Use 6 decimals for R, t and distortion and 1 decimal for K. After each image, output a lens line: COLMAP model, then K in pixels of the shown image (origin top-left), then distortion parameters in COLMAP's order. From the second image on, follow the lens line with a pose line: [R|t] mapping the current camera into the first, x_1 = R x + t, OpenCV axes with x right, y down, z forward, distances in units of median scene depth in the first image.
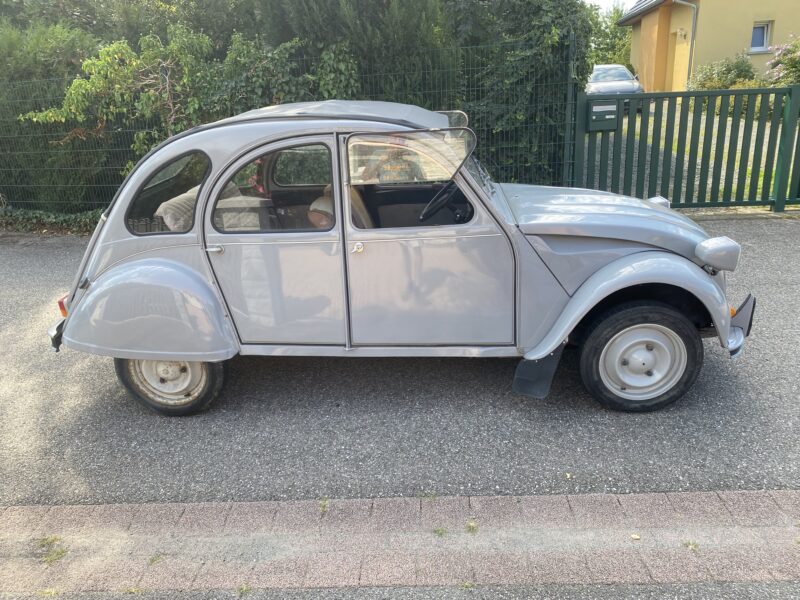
lens RADIAL K [[605.0, 0, 393.0], [0, 605.0, 281.3], [0, 0, 1]] dist [0.015147, -0.007495]
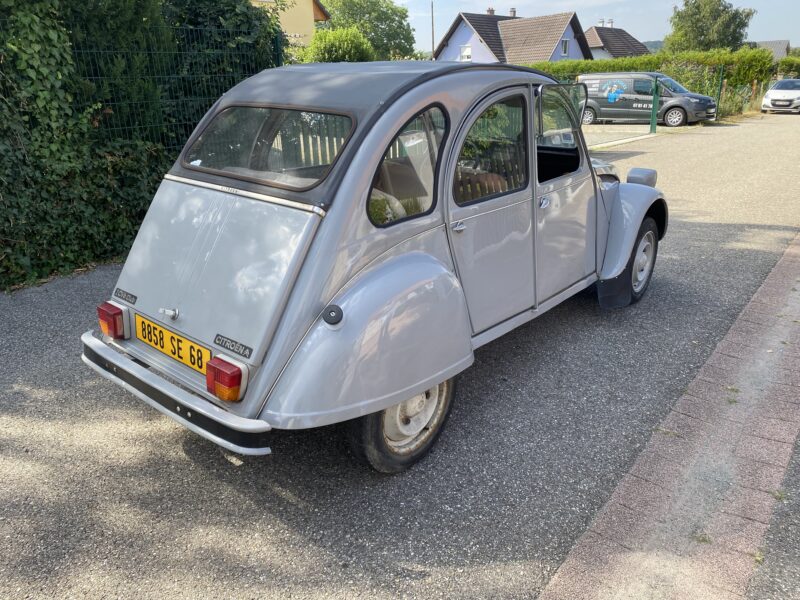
lens RADIAL K [[605.0, 0, 393.0], [0, 605.0, 281.3], [0, 0, 1]] dist [0.015147, -0.007495]
pose [[0.599117, -0.210690, 0.772443, -0.971517], [0.236078, 0.968351, 0.081020, -0.066892], [-0.765066, 0.133816, 0.629894, 0.561476]]
